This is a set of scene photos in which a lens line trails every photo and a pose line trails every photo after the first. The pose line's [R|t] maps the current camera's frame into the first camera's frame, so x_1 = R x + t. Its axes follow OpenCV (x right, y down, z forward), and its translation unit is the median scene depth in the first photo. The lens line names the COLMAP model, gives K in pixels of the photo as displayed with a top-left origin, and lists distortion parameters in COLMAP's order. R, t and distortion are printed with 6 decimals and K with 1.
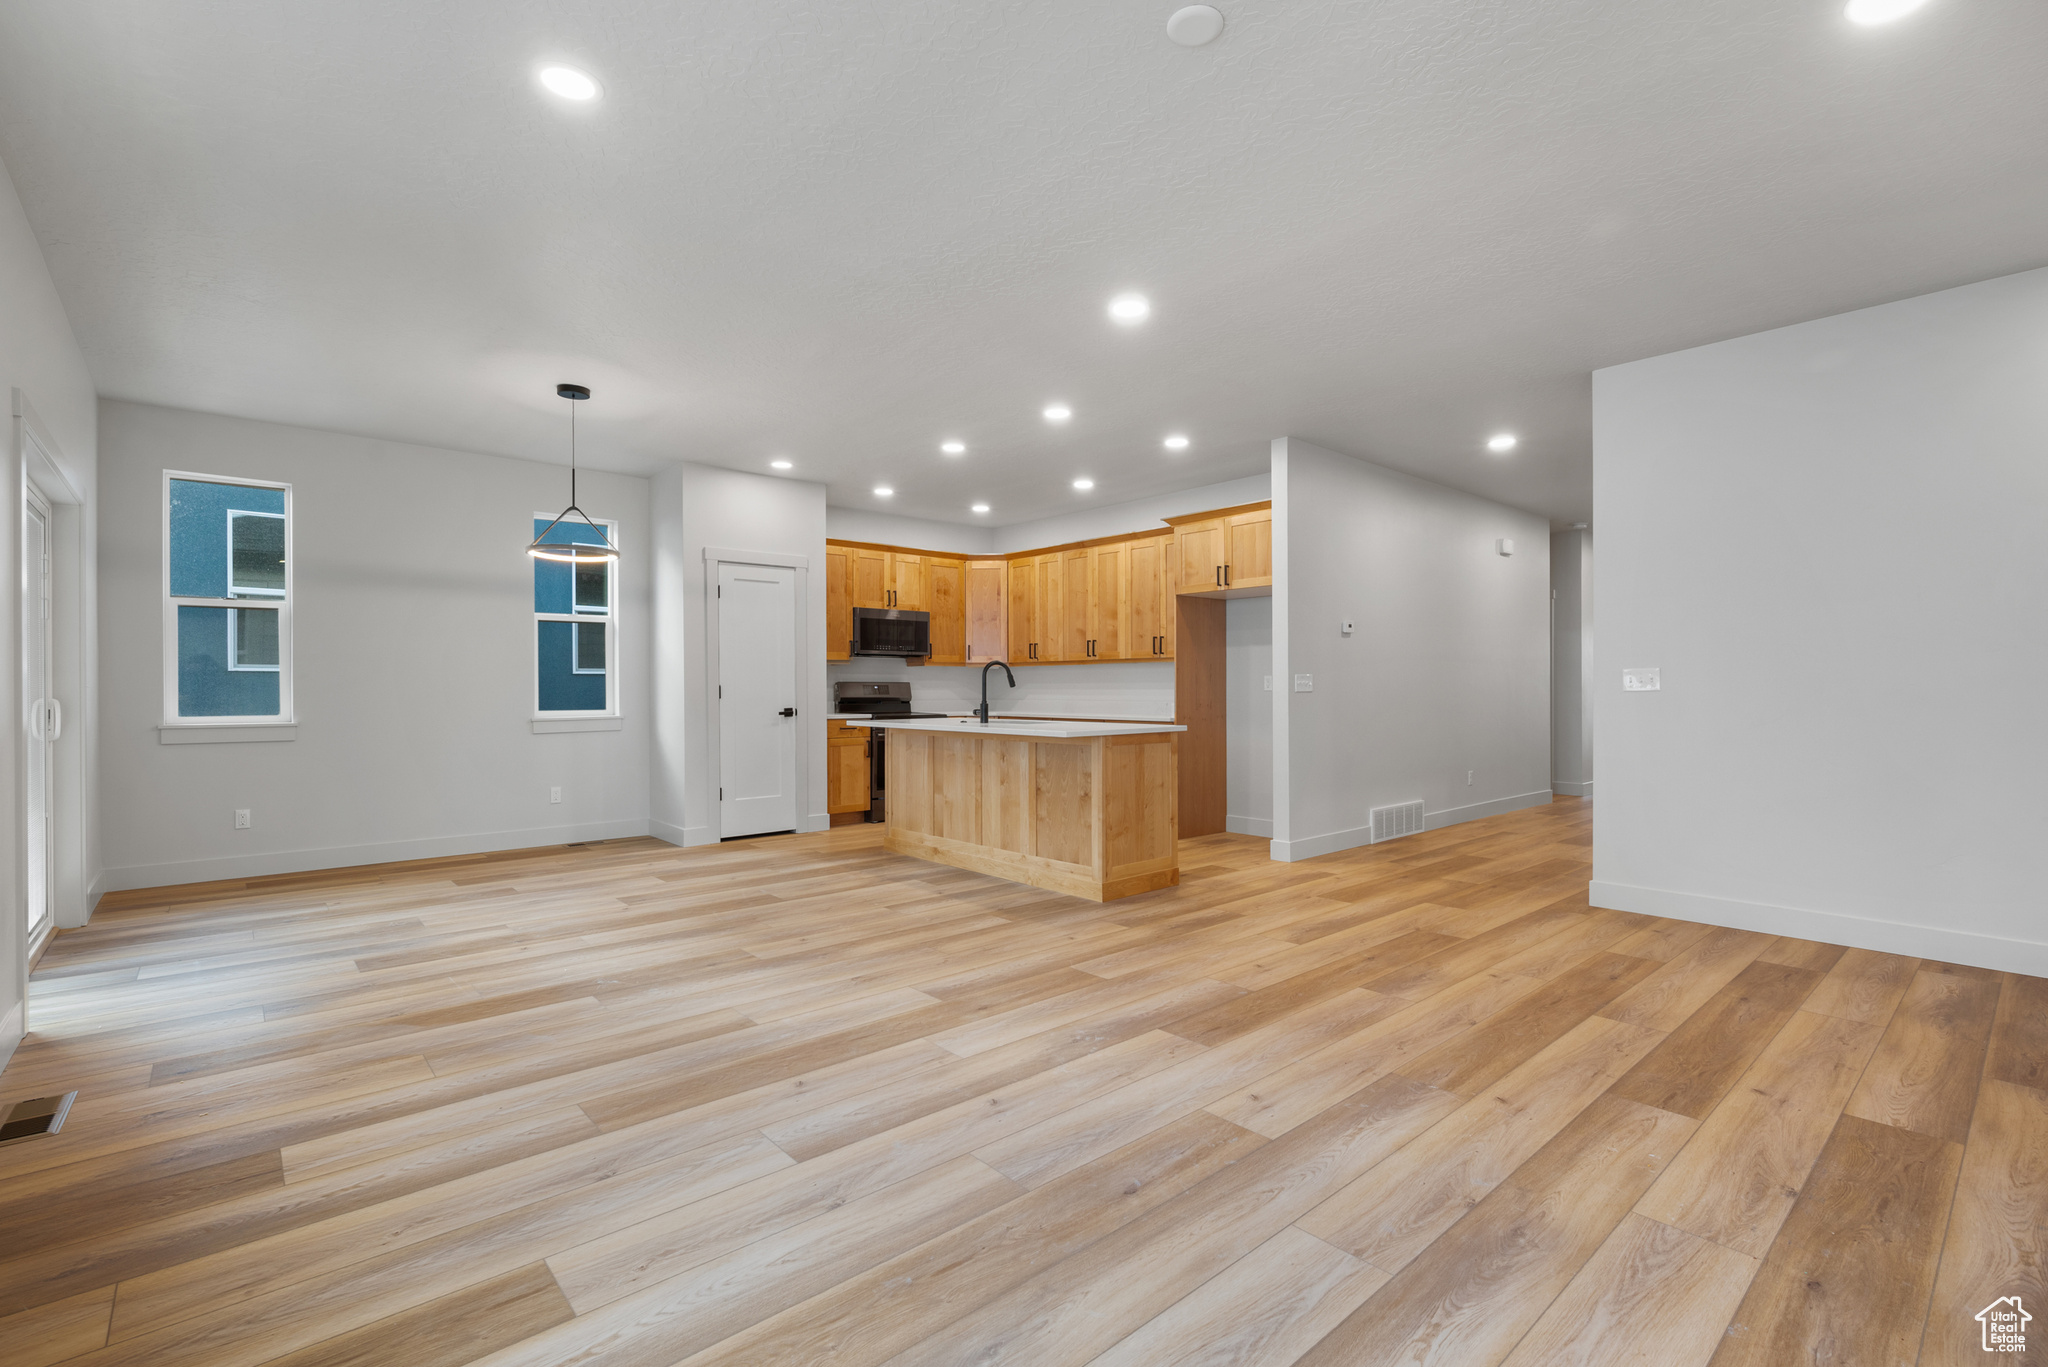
lens RADIAL K [[938.4, 0, 982.1], [0, 938.4, 695.2], [0, 0, 1]] dist [-0.002810, 0.002197]
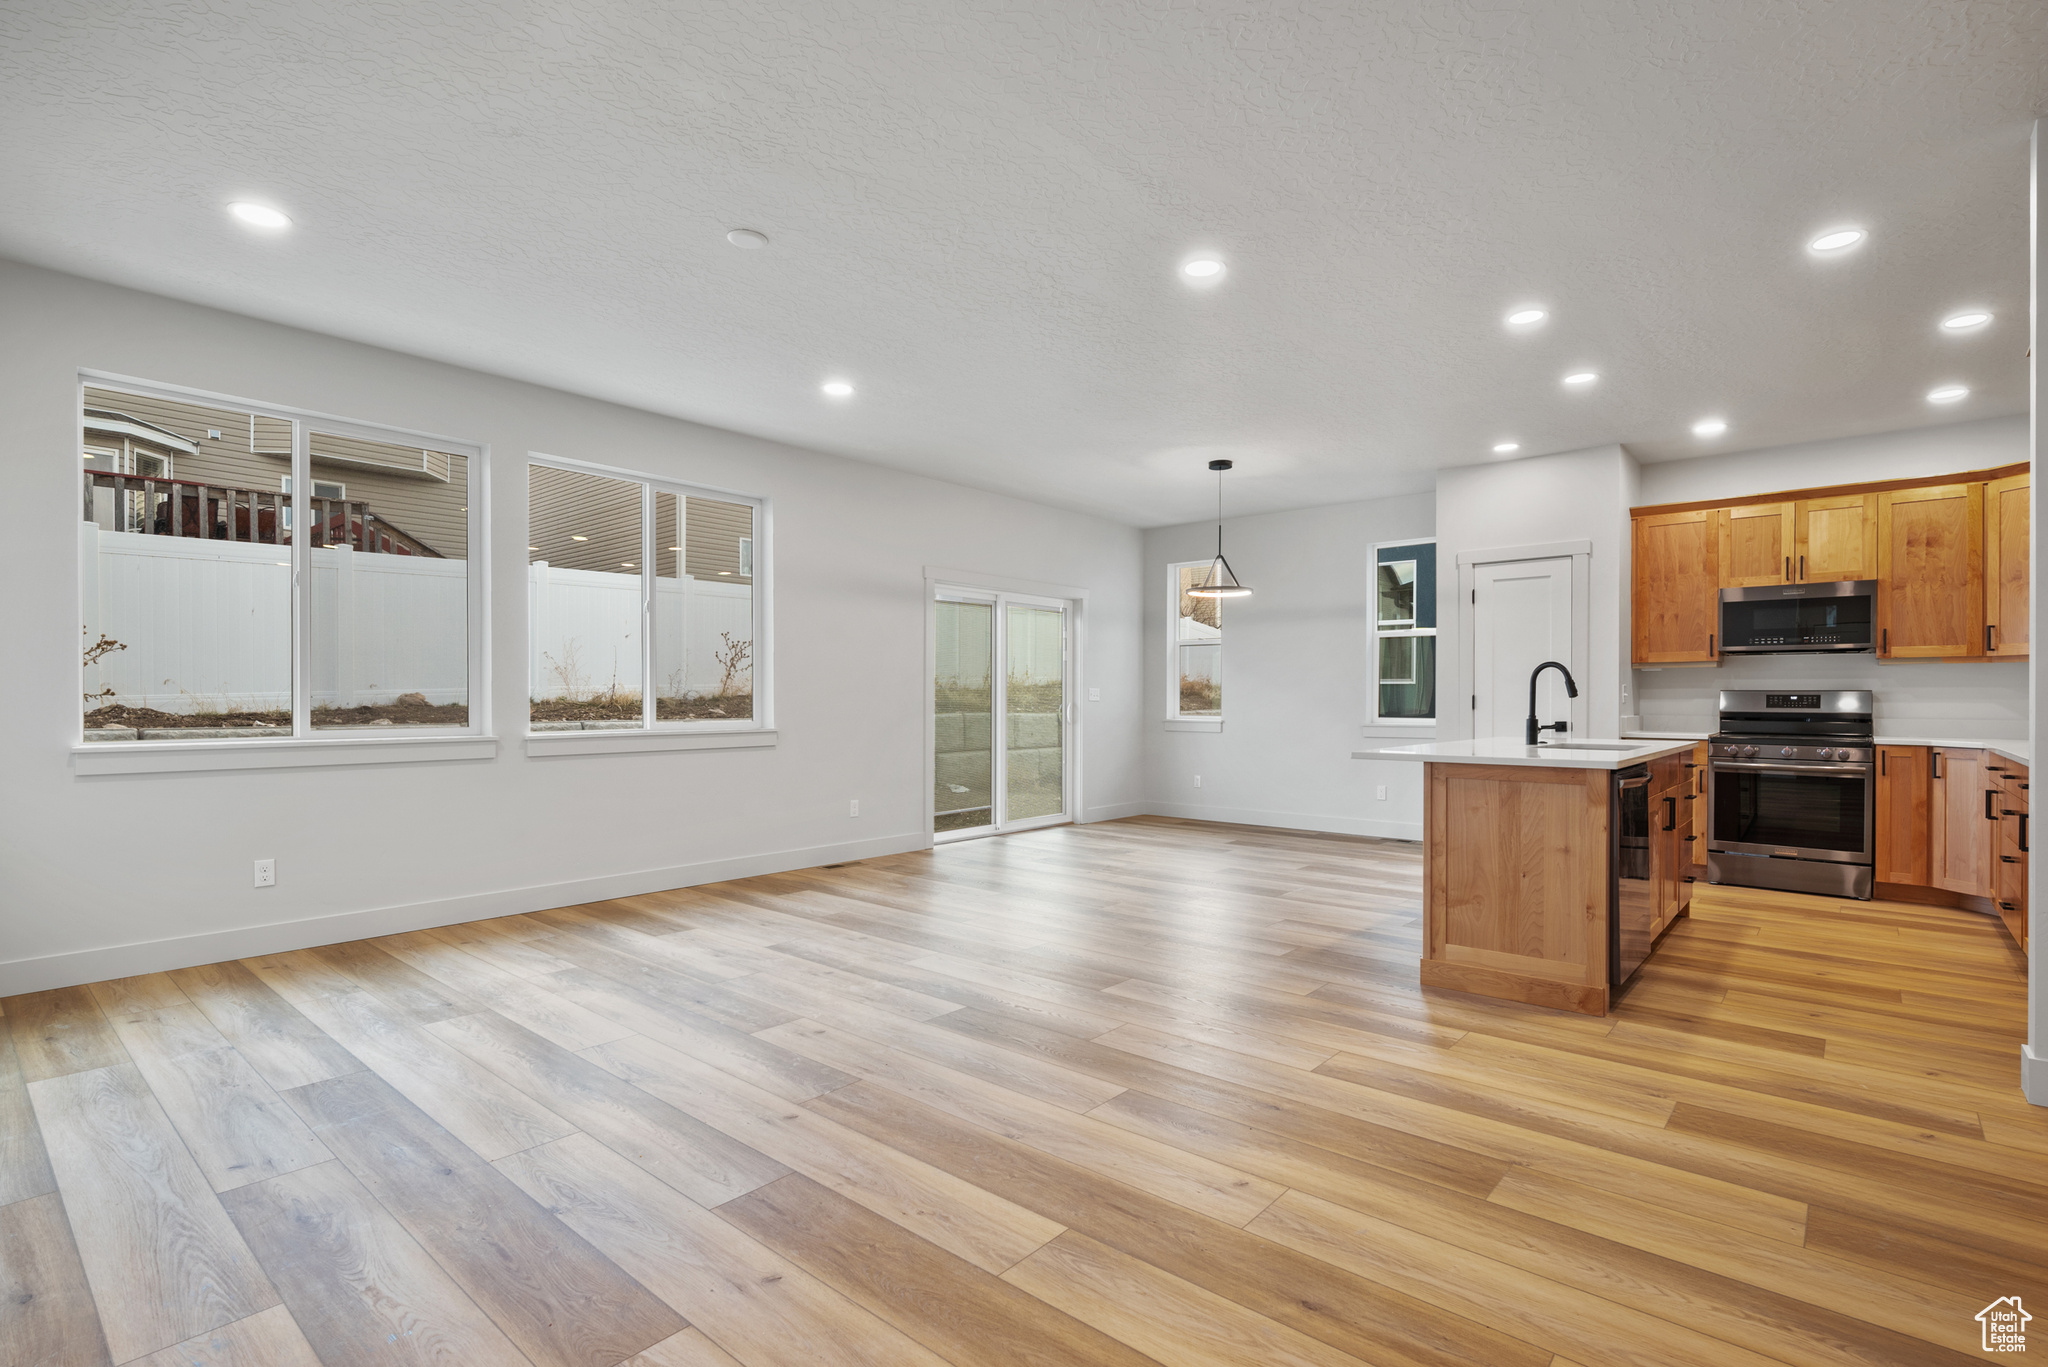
lens RADIAL K [[938.4, 0, 1027.9], [0, 938.4, 702.2], [0, 0, 1]] dist [-0.002810, 0.002197]
pose [[0.158516, 0.006697, -0.987334, 1.143899], [-0.010788, 0.999929, 0.005051, -0.006798], [0.987297, 0.009850, 0.158577, 0.796148]]
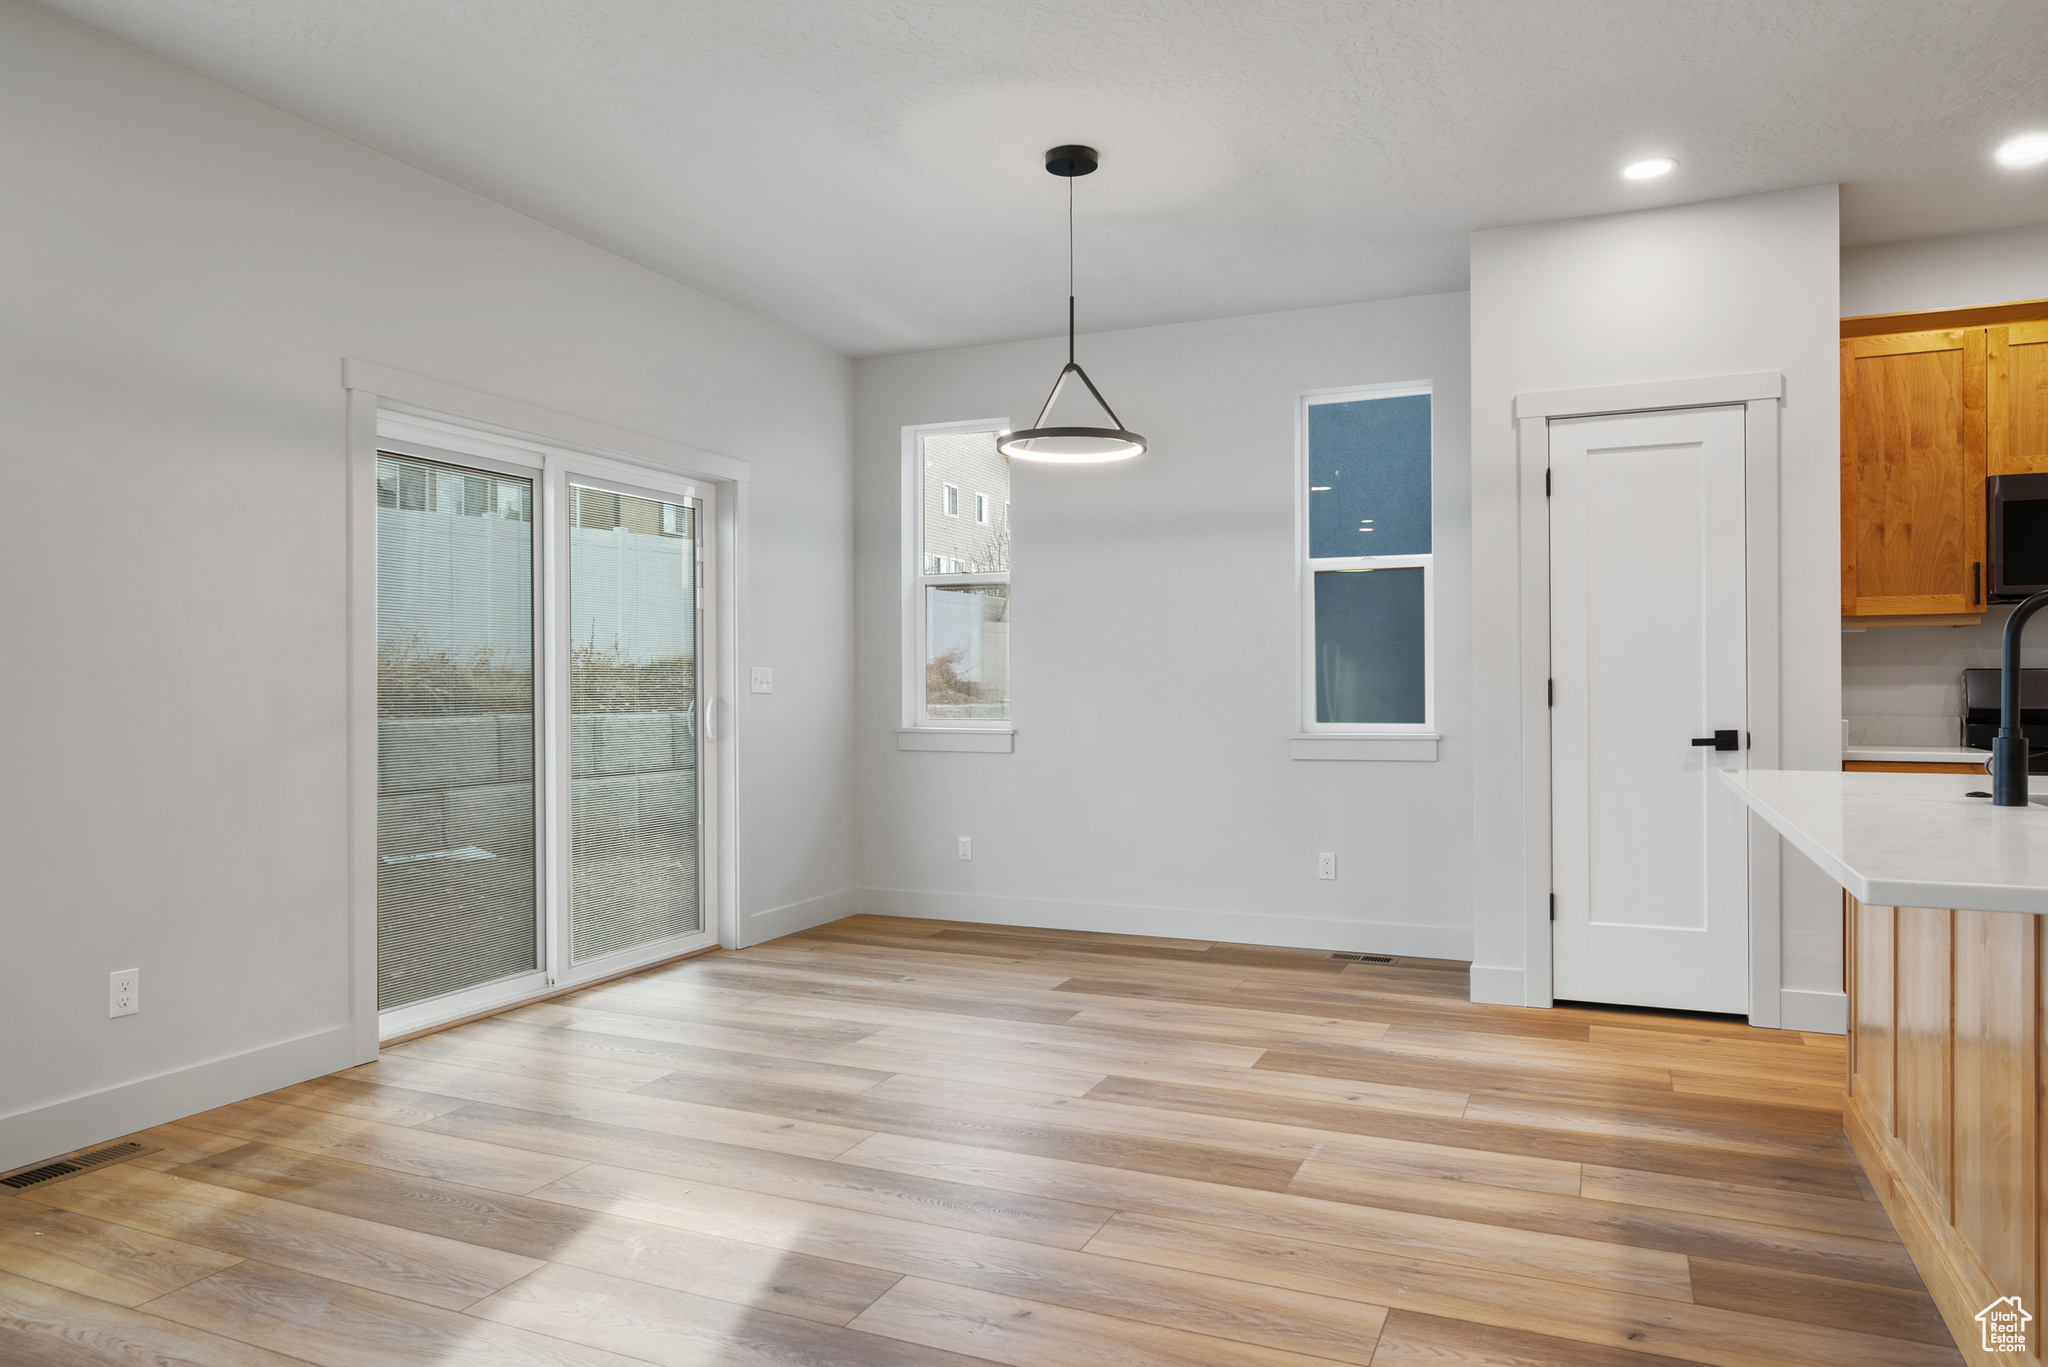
lens RADIAL K [[1300.8, 0, 1043.7], [0, 1300.8, 691.7], [0, 0, 1]] dist [-0.007479, -0.000970]
pose [[0.457814, 0.004514, -0.889037, 0.371350], [-0.005697, 0.999981, 0.002144, -0.007397], [0.889030, 0.004083, 0.457831, 0.919520]]
